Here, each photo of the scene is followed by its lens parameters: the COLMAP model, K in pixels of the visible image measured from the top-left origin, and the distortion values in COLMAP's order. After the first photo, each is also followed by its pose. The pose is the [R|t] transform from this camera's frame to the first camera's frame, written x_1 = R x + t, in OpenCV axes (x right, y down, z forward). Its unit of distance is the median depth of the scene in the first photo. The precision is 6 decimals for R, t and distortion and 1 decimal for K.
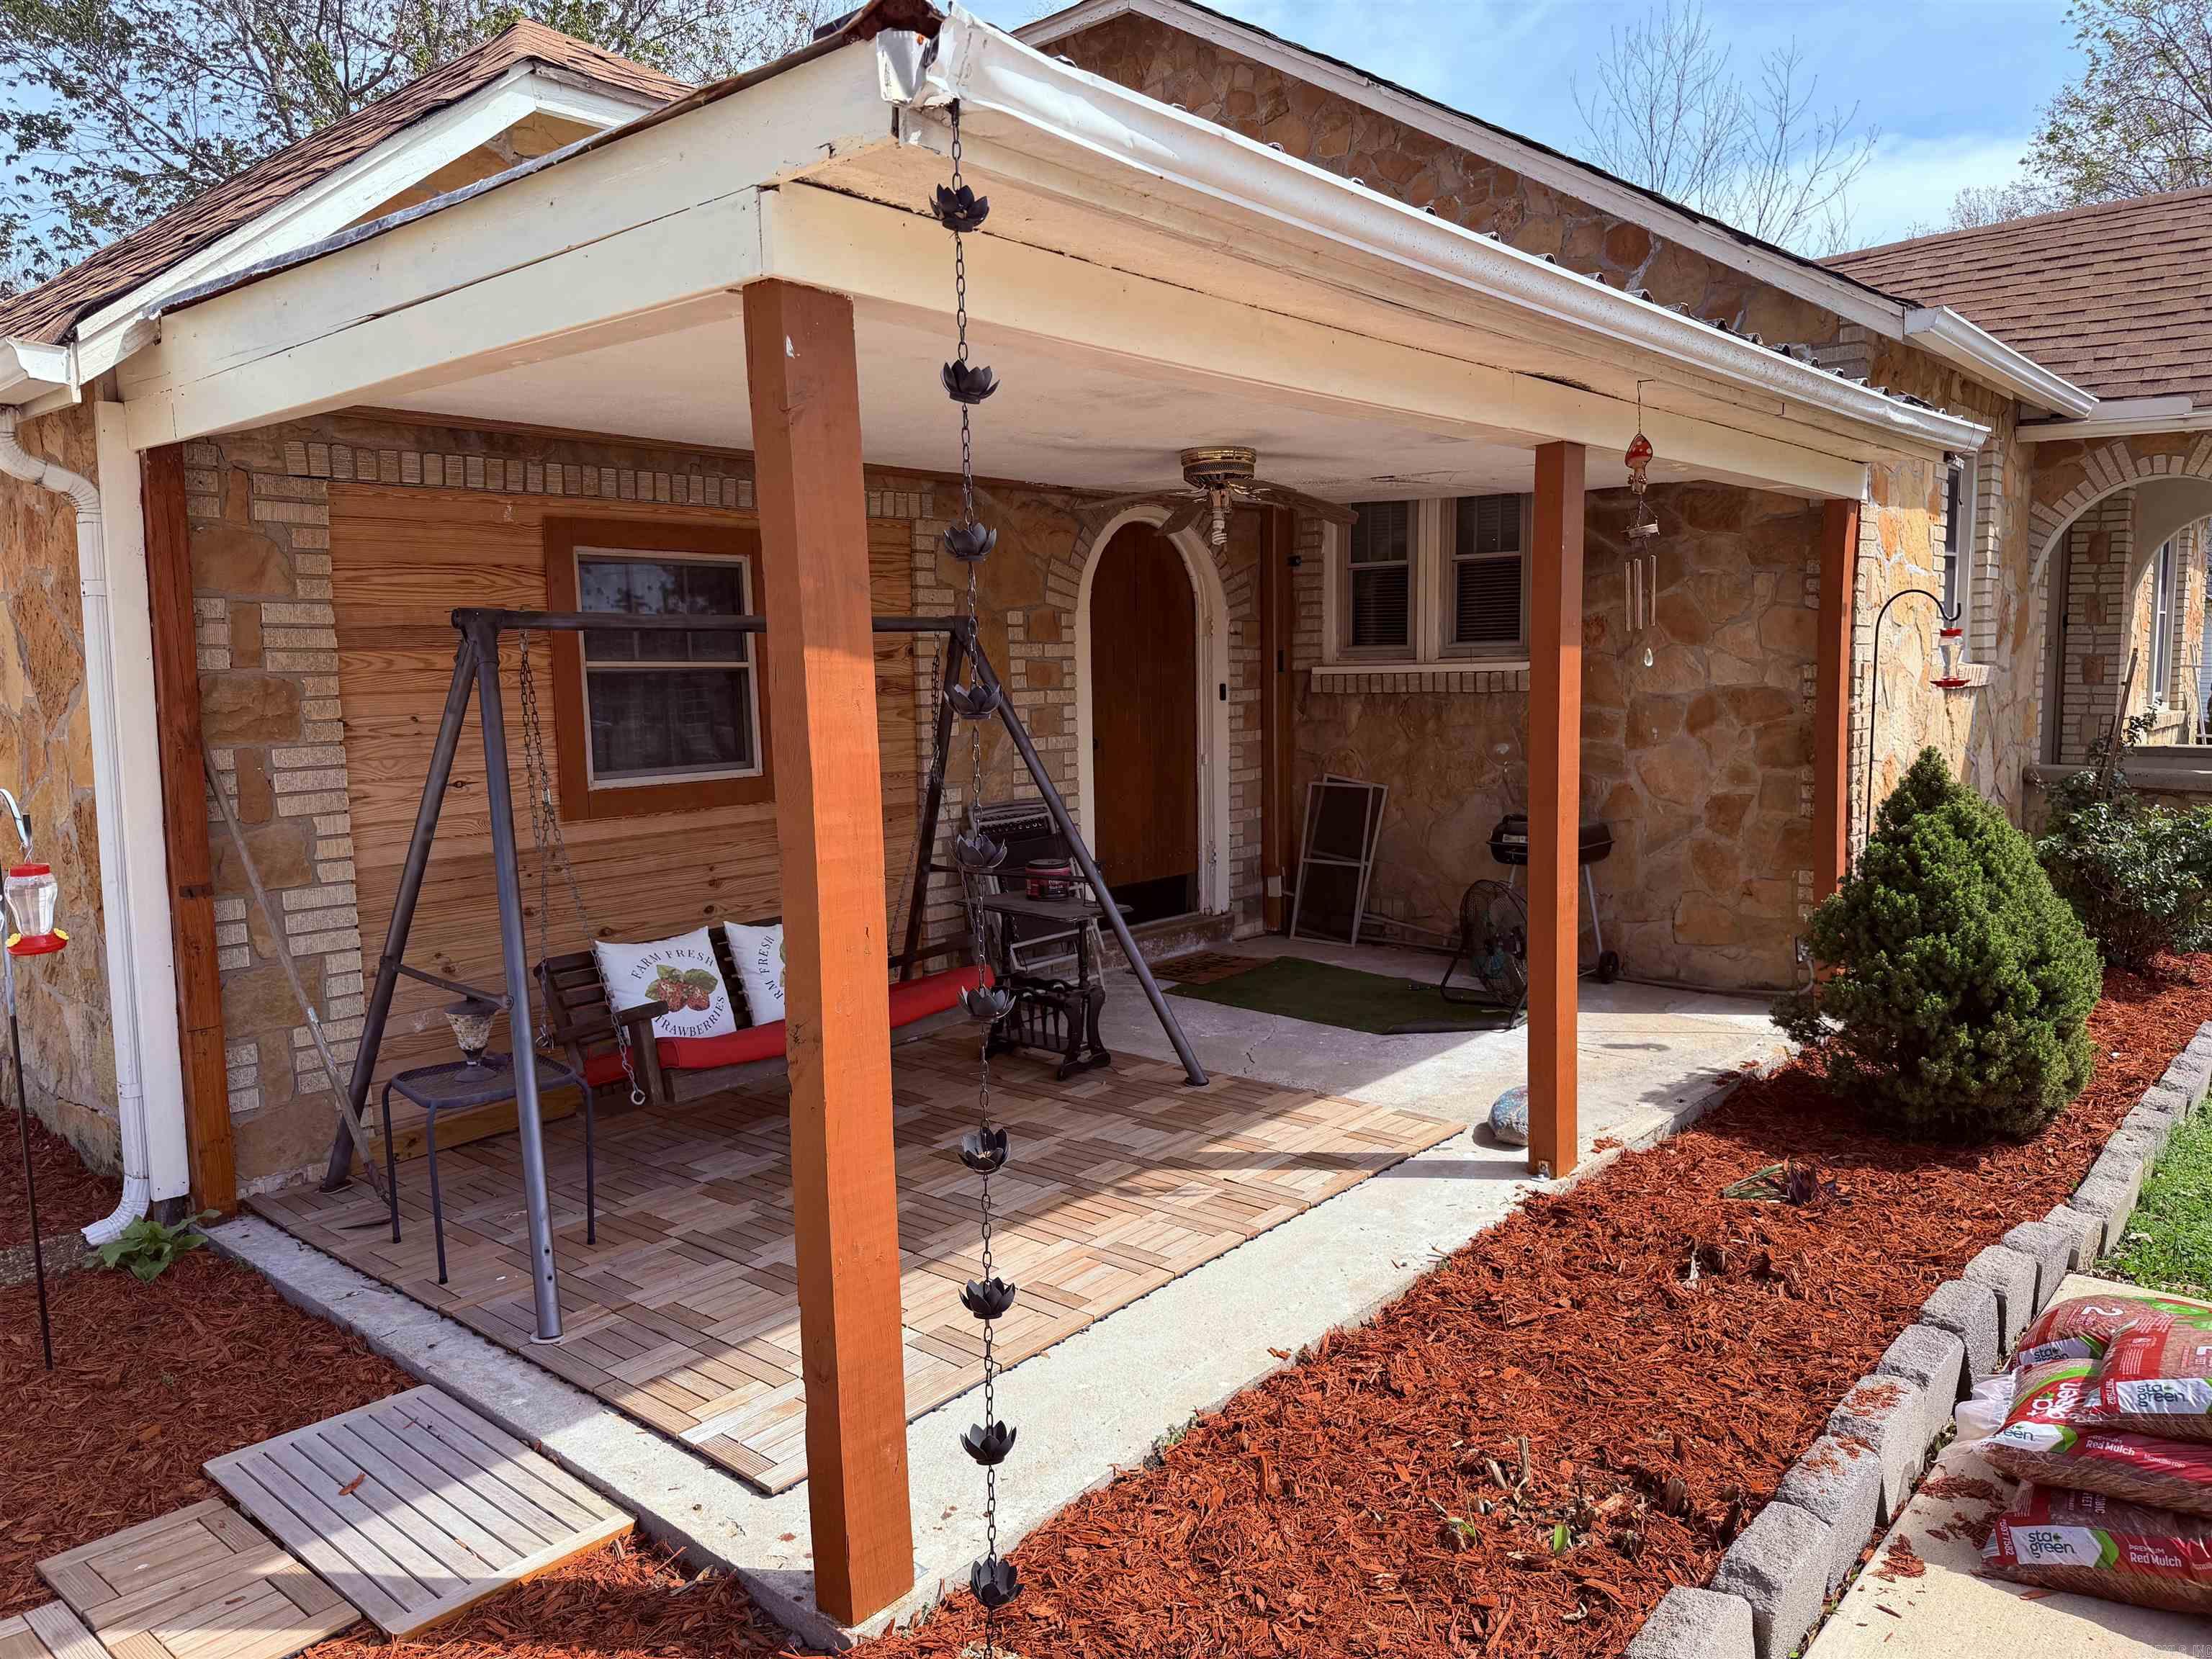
lens RADIAL K [[1644.3, 0, 1106.0], [0, 1644.3, 829.5], [0, 0, 1]] dist [0.094231, -0.175317]
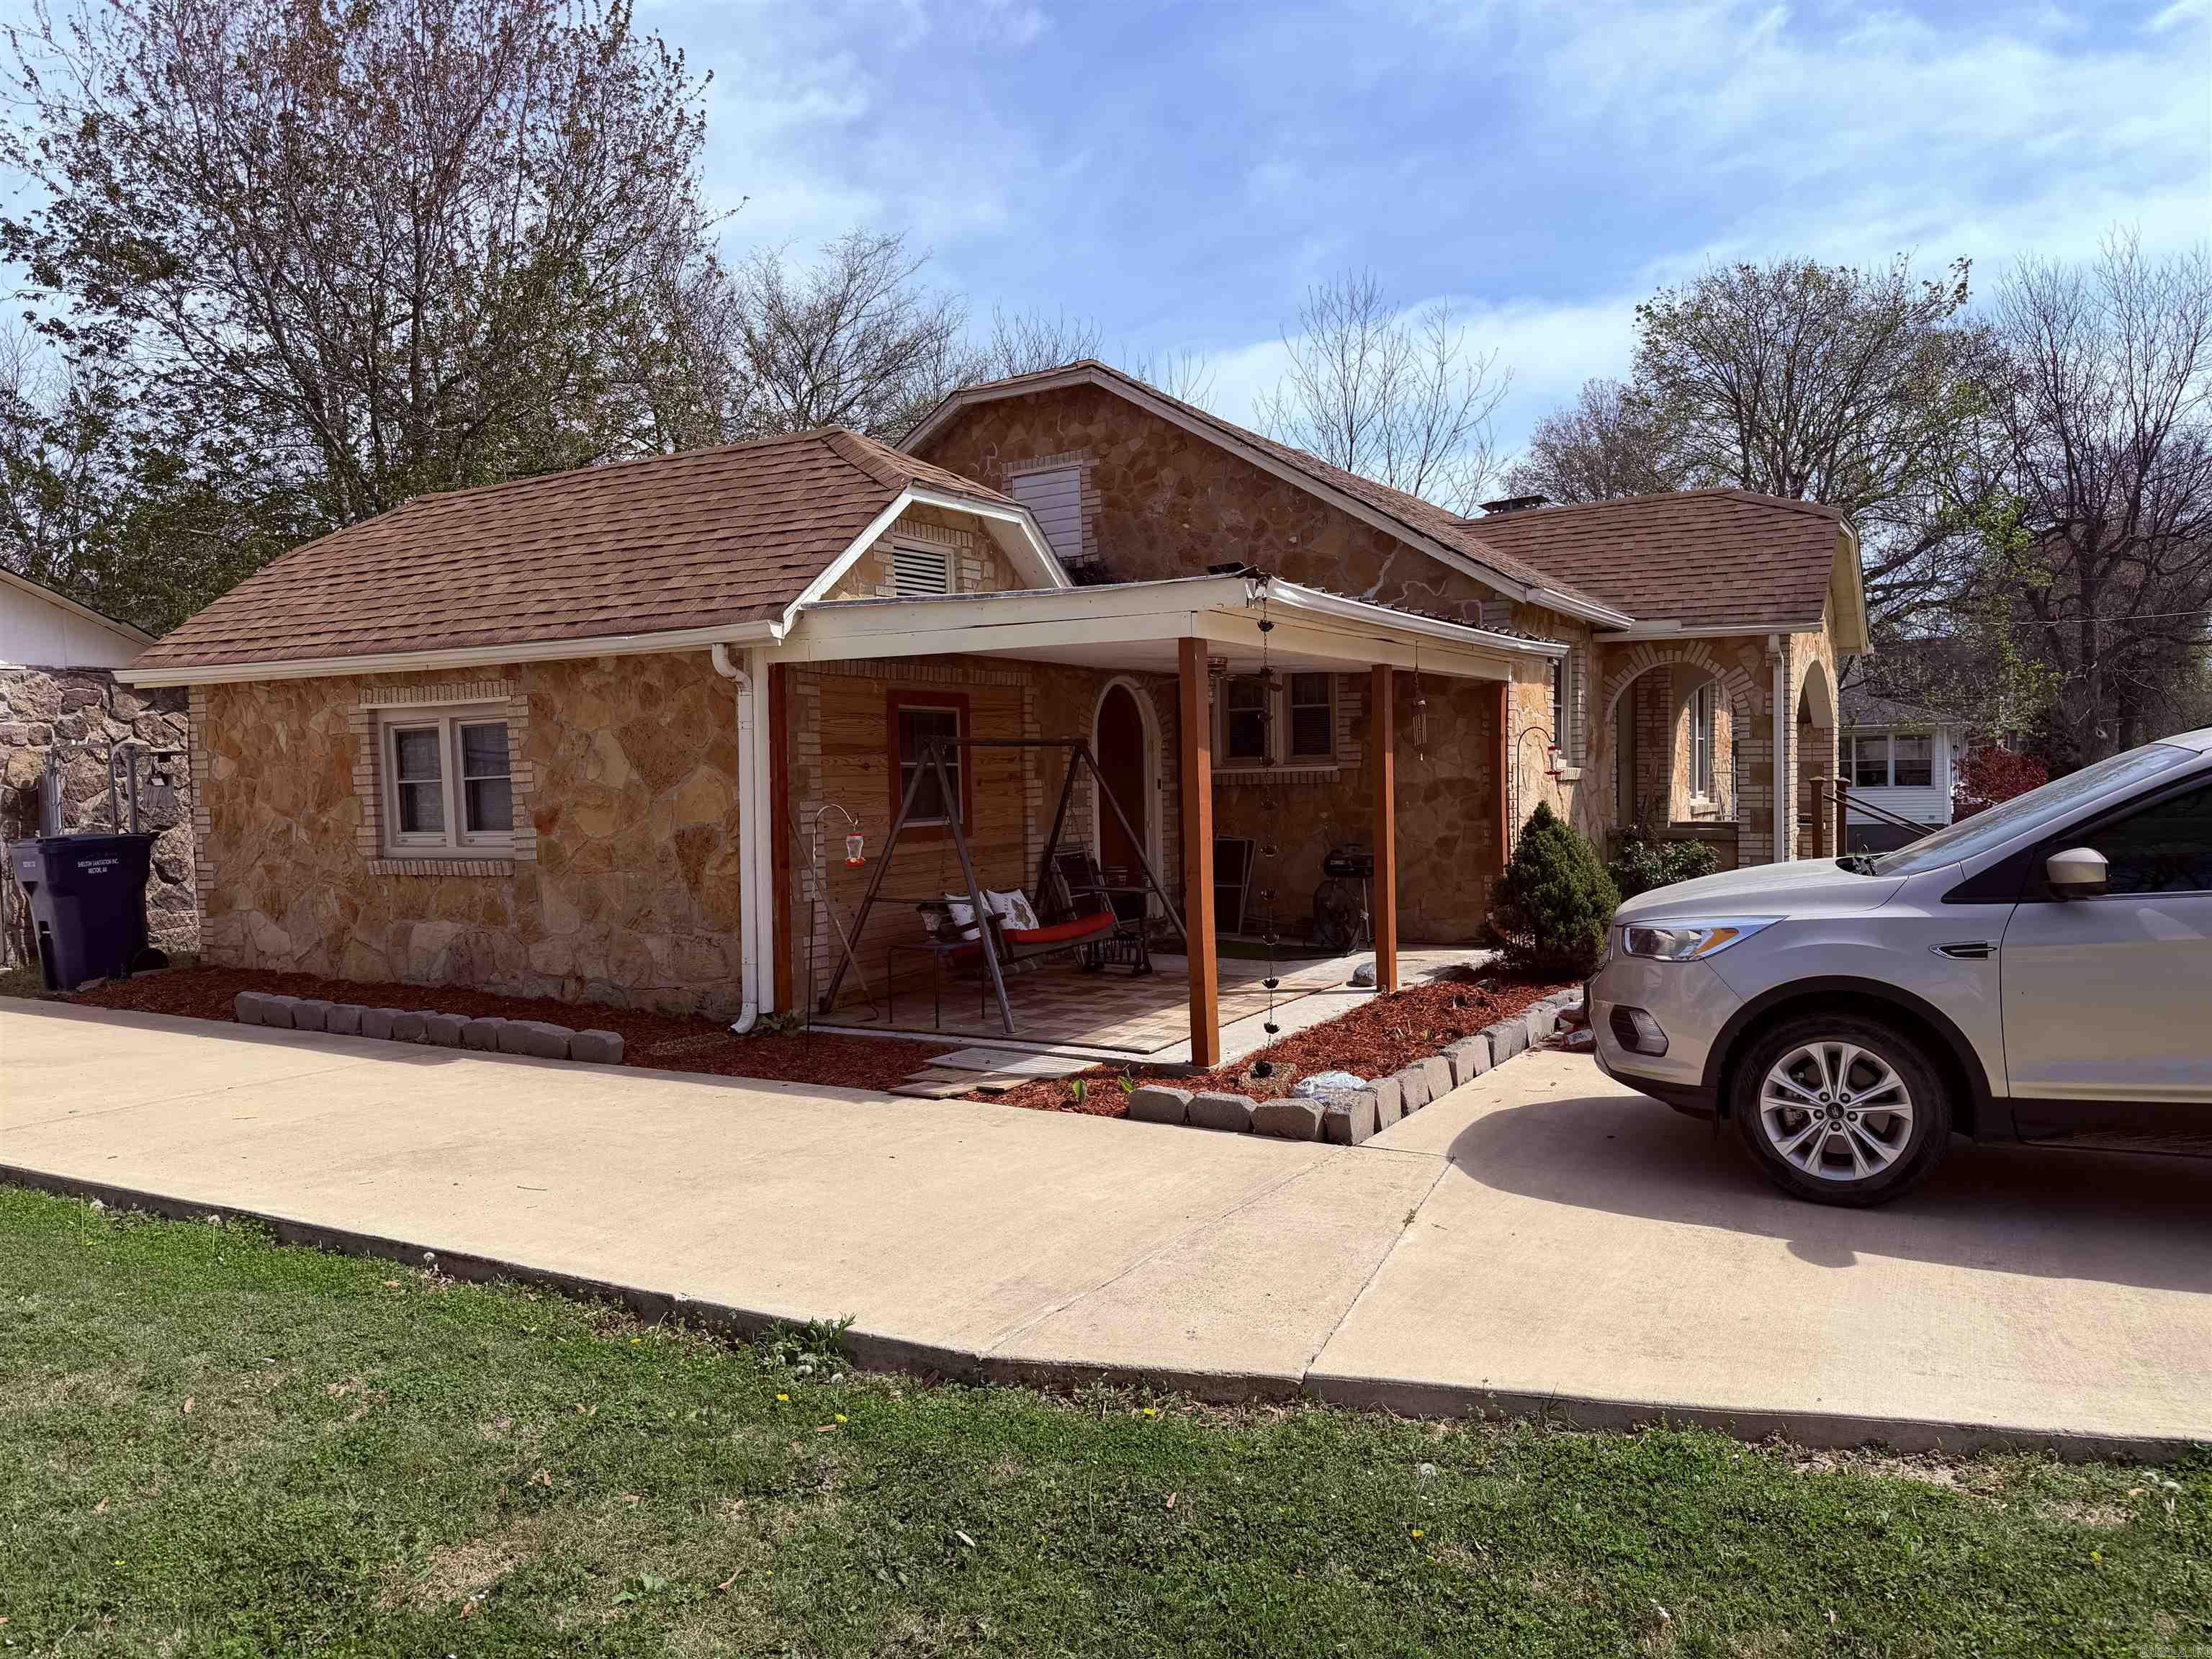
lens RADIAL K [[1531.8, 0, 1113.2], [0, 1531.8, 831.7], [0, 0, 1]] dist [0.094172, -0.134544]
pose [[0.986033, -0.009039, 0.166307, -0.299585], [0.020672, 0.997447, -0.068357, 0.090407], [-0.165264, 0.070840, 0.983702, -0.674813]]
